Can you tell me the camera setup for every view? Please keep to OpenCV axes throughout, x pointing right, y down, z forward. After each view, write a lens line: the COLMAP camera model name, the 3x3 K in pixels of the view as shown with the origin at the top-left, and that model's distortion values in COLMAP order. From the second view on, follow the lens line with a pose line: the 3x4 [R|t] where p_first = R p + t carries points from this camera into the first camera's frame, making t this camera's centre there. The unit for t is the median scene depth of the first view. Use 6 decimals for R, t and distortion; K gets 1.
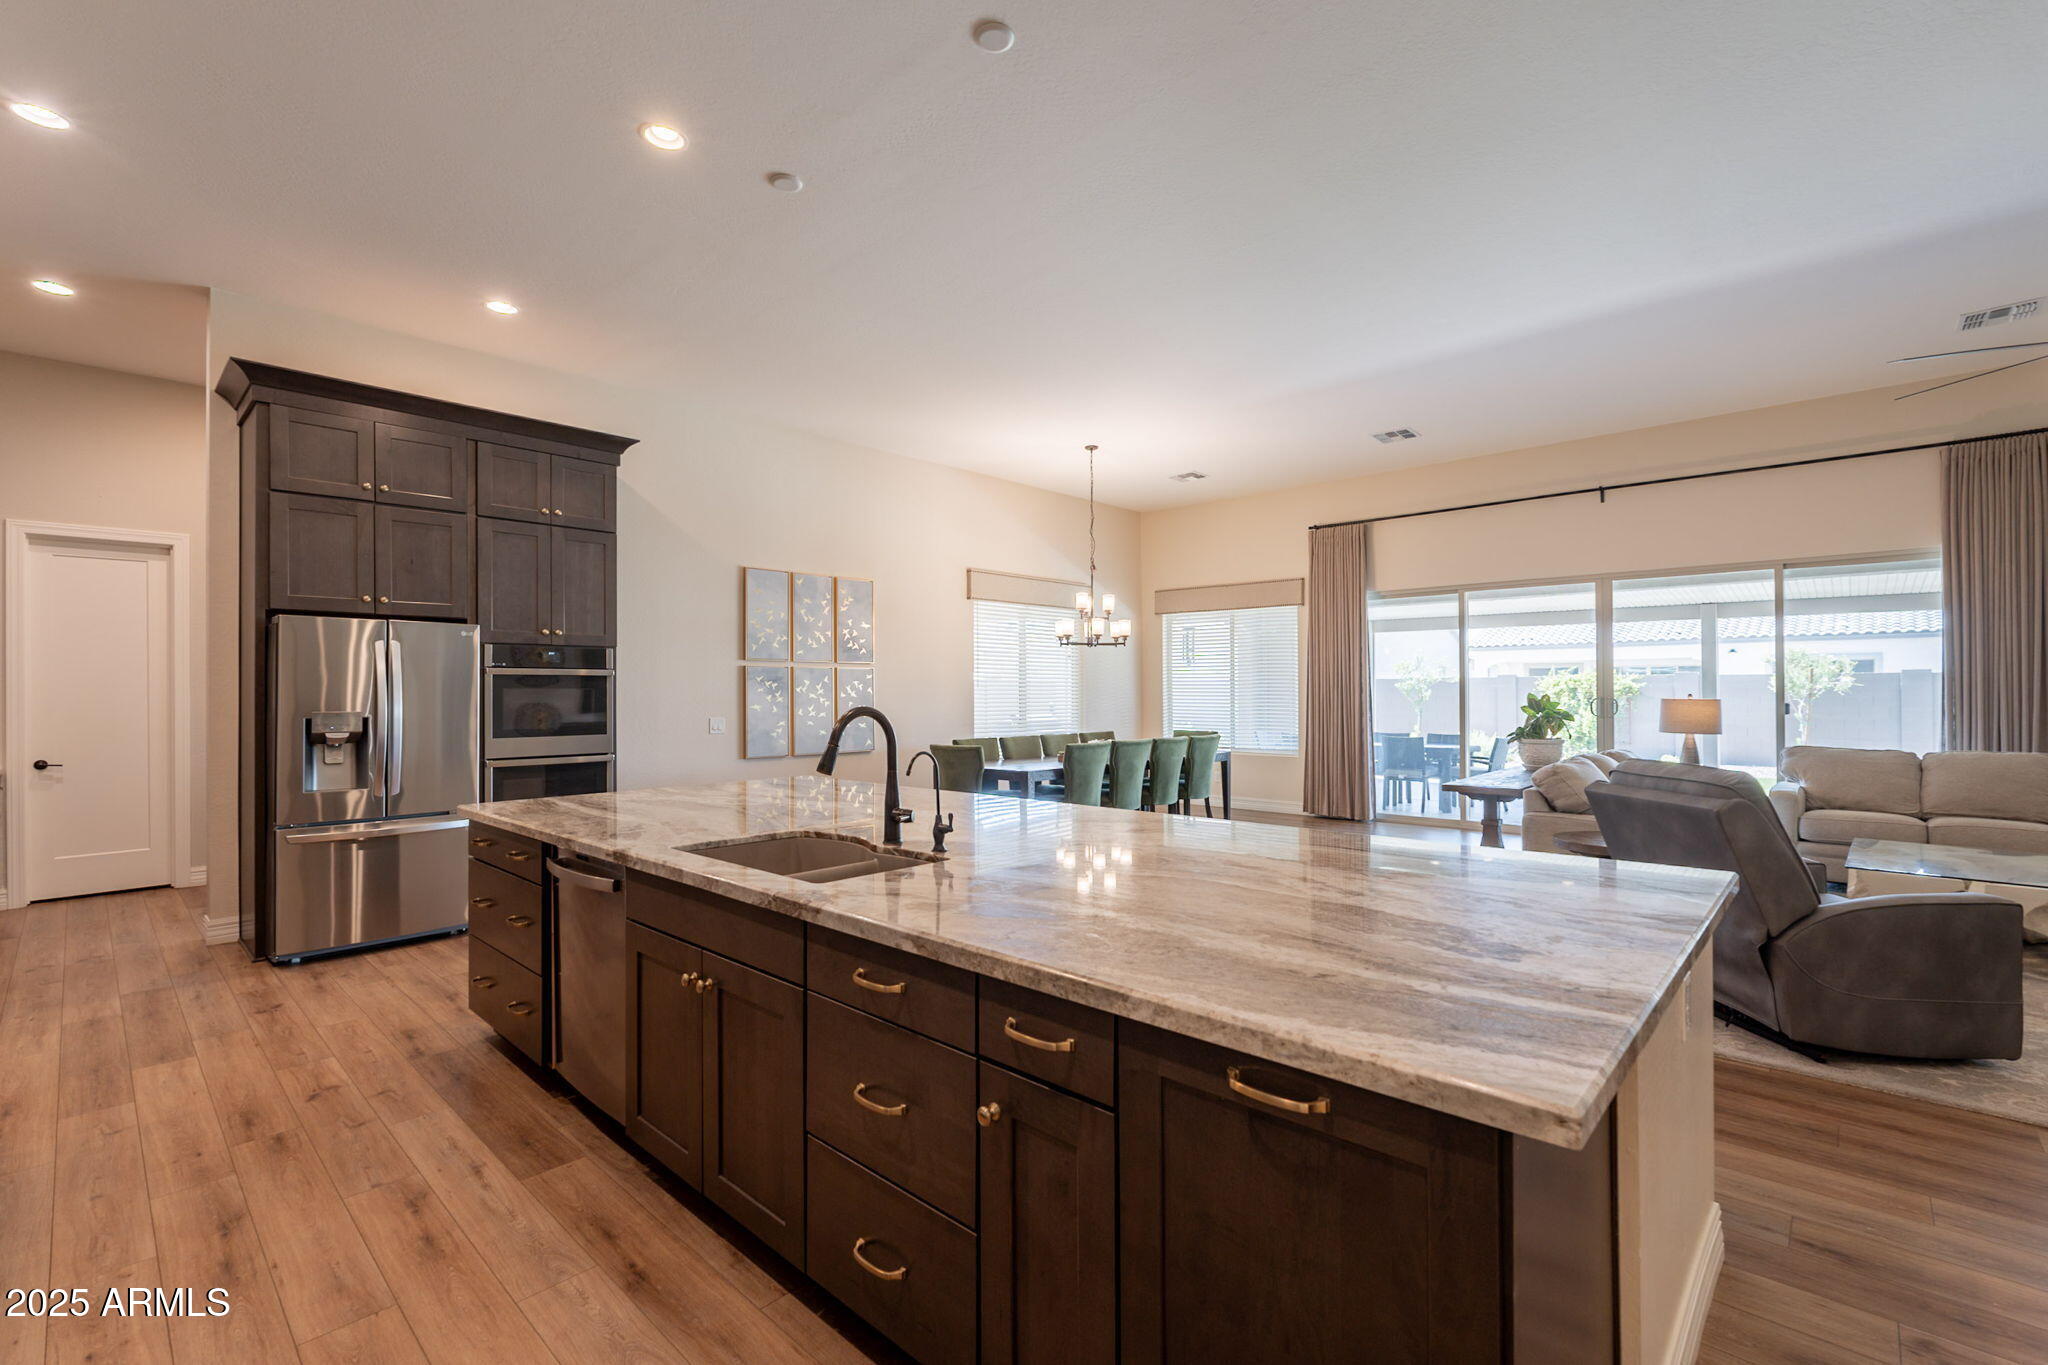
lens RADIAL K [[897.8, 0, 1020.5], [0, 897.8, 688.5], [0, 0, 1]] dist [0.000861, 0.000089]
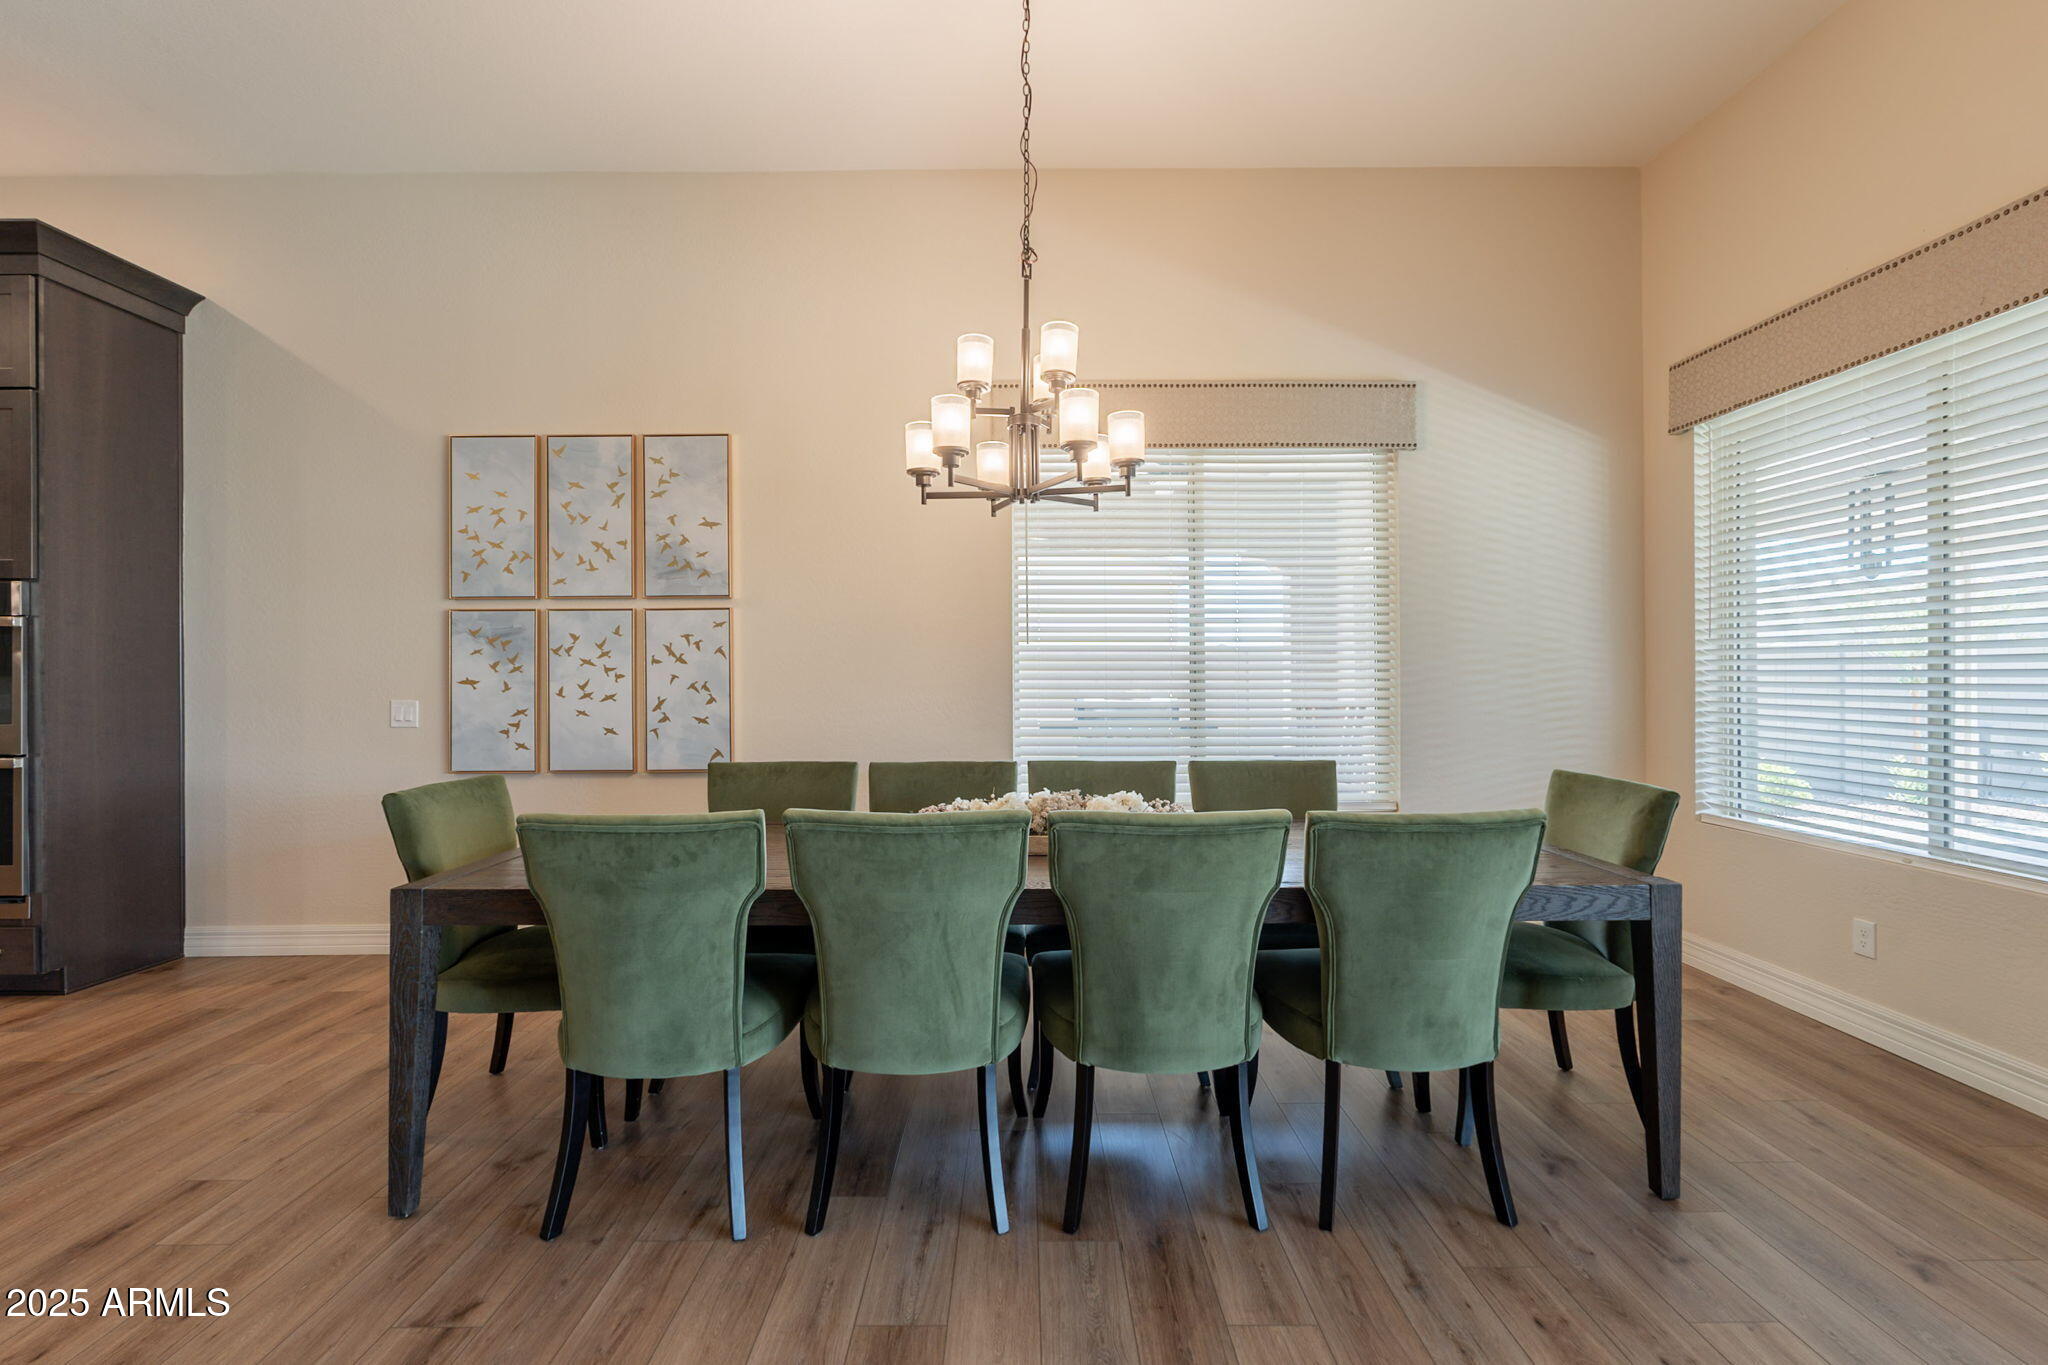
lens RADIAL K [[897.8, 0, 1030.7], [0, 897.8, 674.3], [0, 0, 1]] dist [0.000861, 0.000089]
pose [[0.688630, 0.001511, -0.725112, 0.325149], [0.003191, 0.999982, 0.005114, 0.012565], [0.725106, -0.005836, 0.688612, 0.809022]]
